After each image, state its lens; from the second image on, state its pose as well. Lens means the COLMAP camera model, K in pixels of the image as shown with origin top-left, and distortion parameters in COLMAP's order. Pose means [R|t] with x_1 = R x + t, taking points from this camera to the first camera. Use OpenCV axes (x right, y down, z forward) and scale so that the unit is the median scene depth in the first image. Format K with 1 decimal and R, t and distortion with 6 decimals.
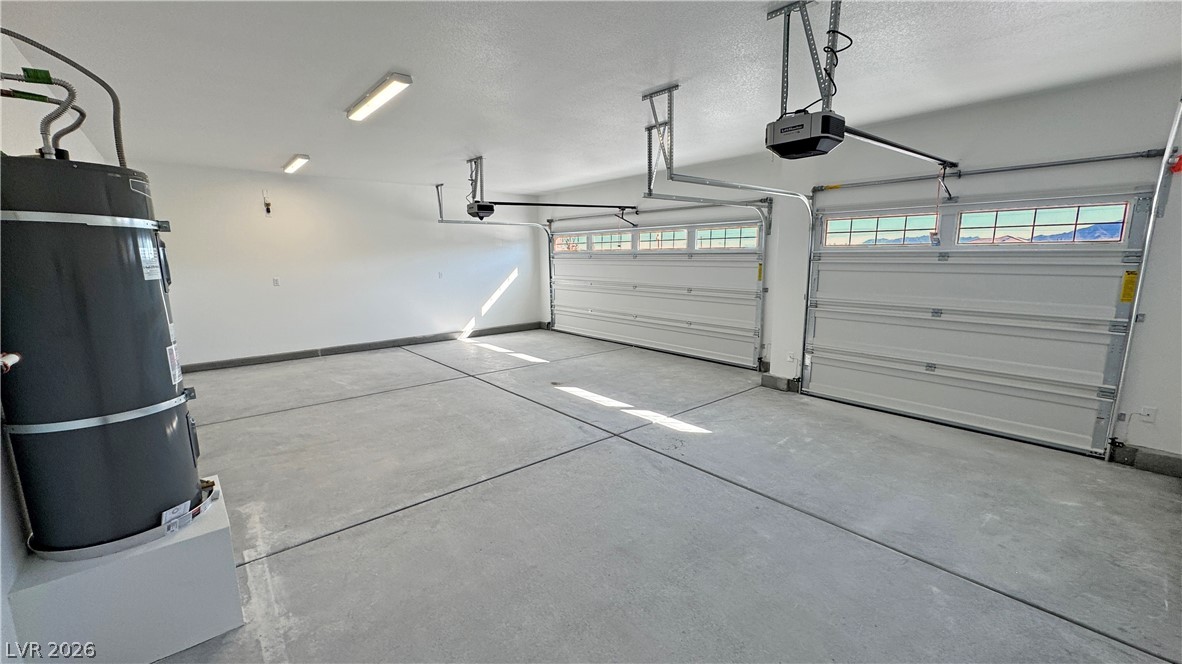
lens RADIAL K [[469.6, 0, 592.6], [0, 469.6, 332.6], [0, 0, 1]] dist [-0.002072, -0.000247]
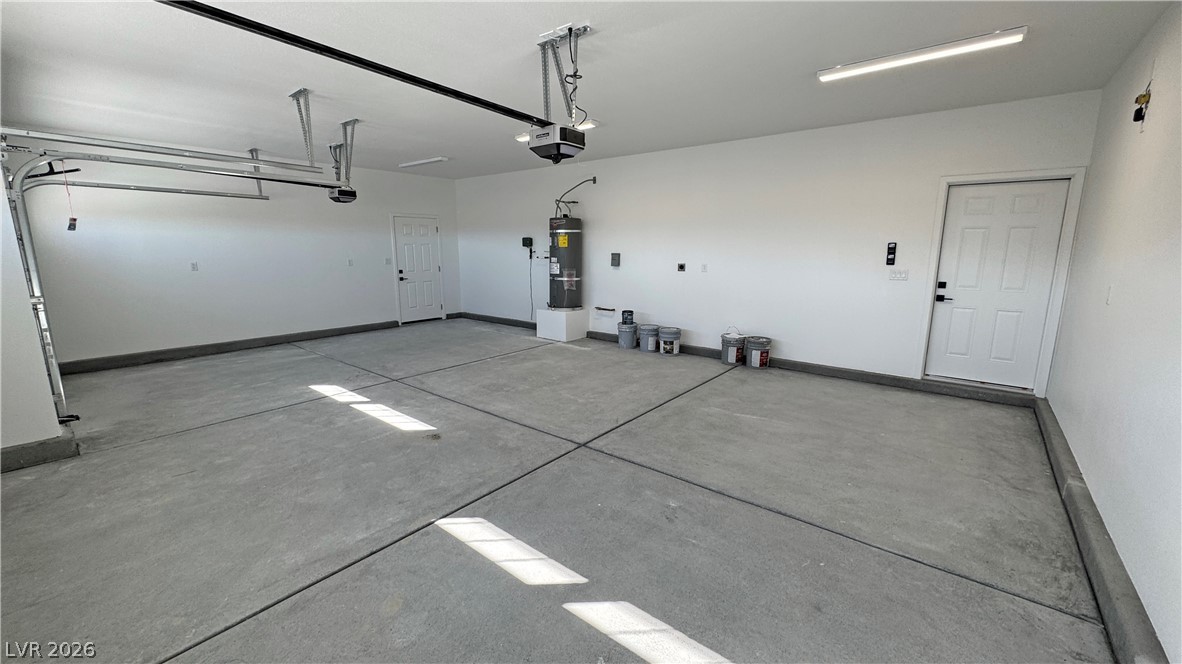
lens RADIAL K [[469.6, 0, 590.8], [0, 469.6, 329.4], [0, 0, 1]] dist [-0.002072, -0.000247]
pose [[-0.985552, 0.035053, -0.165707, -0.220802], [-0.022933, 0.941723, 0.335608, -0.291754], [0.167814, 0.334559, -0.927313, 1.849125]]
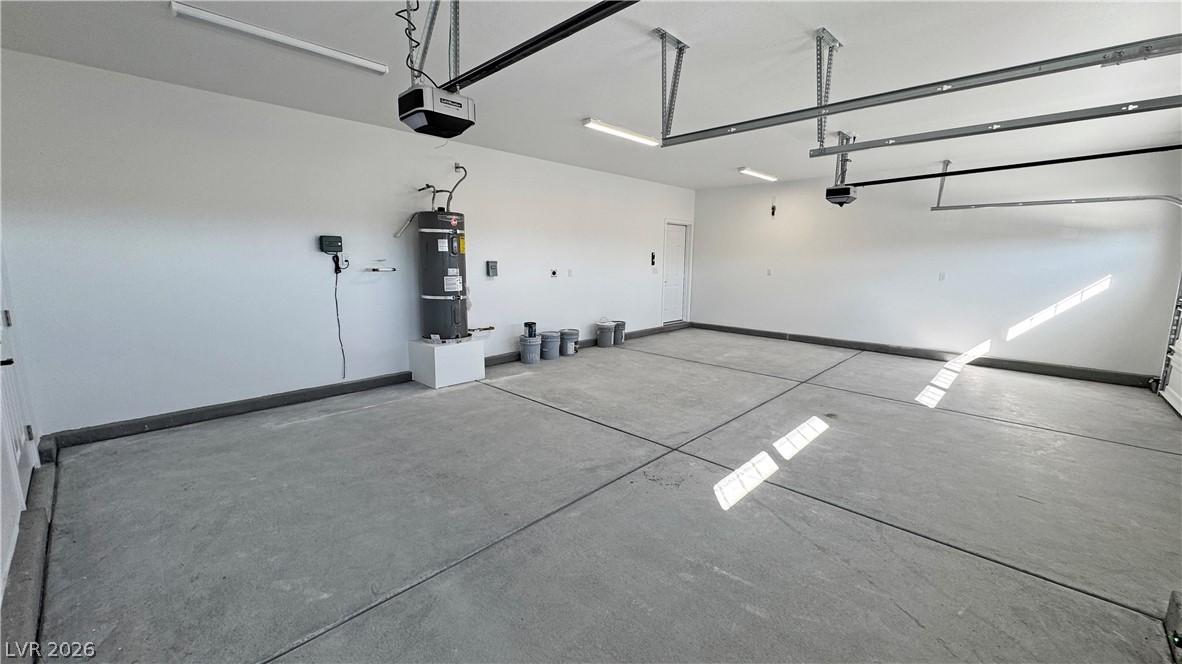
lens RADIAL K [[469.6, 0, 590.7], [0, 469.6, 334.5], [0, 0, 1]] dist [-0.002072, -0.000247]
pose [[0.097164, 0.173962, -0.979947, 0.710042], [-0.176527, 0.972007, 0.155050, -0.080796], [0.979488, 0.157922, 0.125153, 0.586869]]
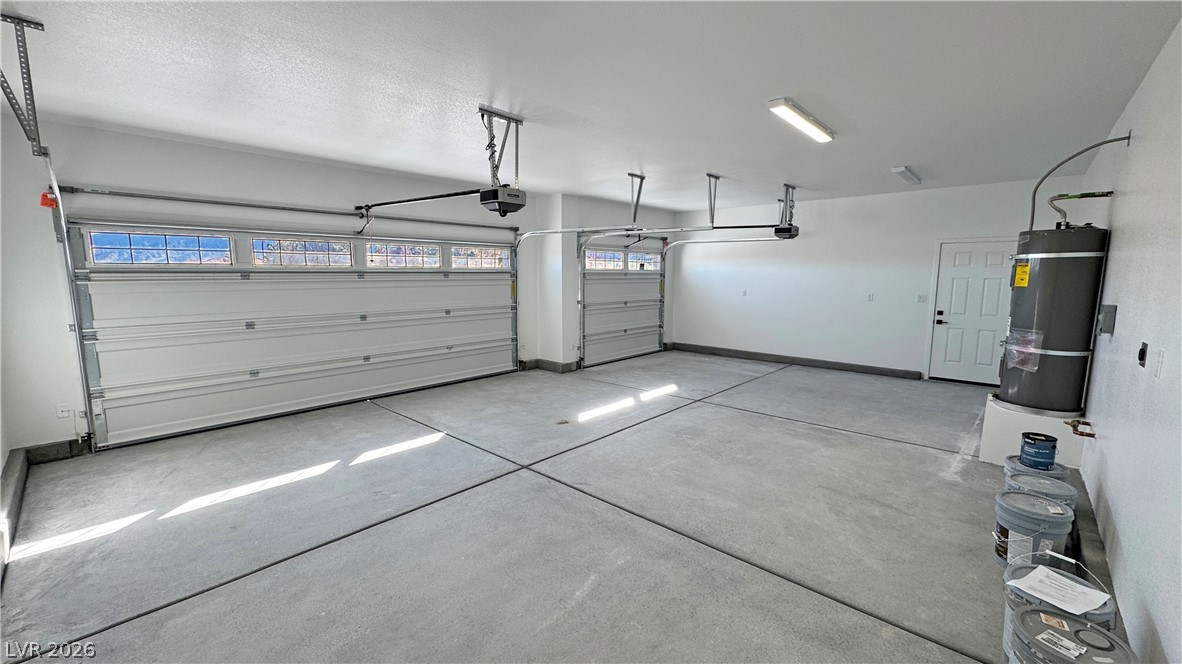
lens RADIAL K [[469.6, 0, 591.4], [0, 469.6, 332.7], [0, 0, 1]] dist [-0.002072, -0.000247]
pose [[-0.109728, -0.118483, 0.986875, -1.062361], [0.162751, 0.977328, 0.135433, -0.185506], [-0.980547, 0.175476, -0.087957, 1.165399]]
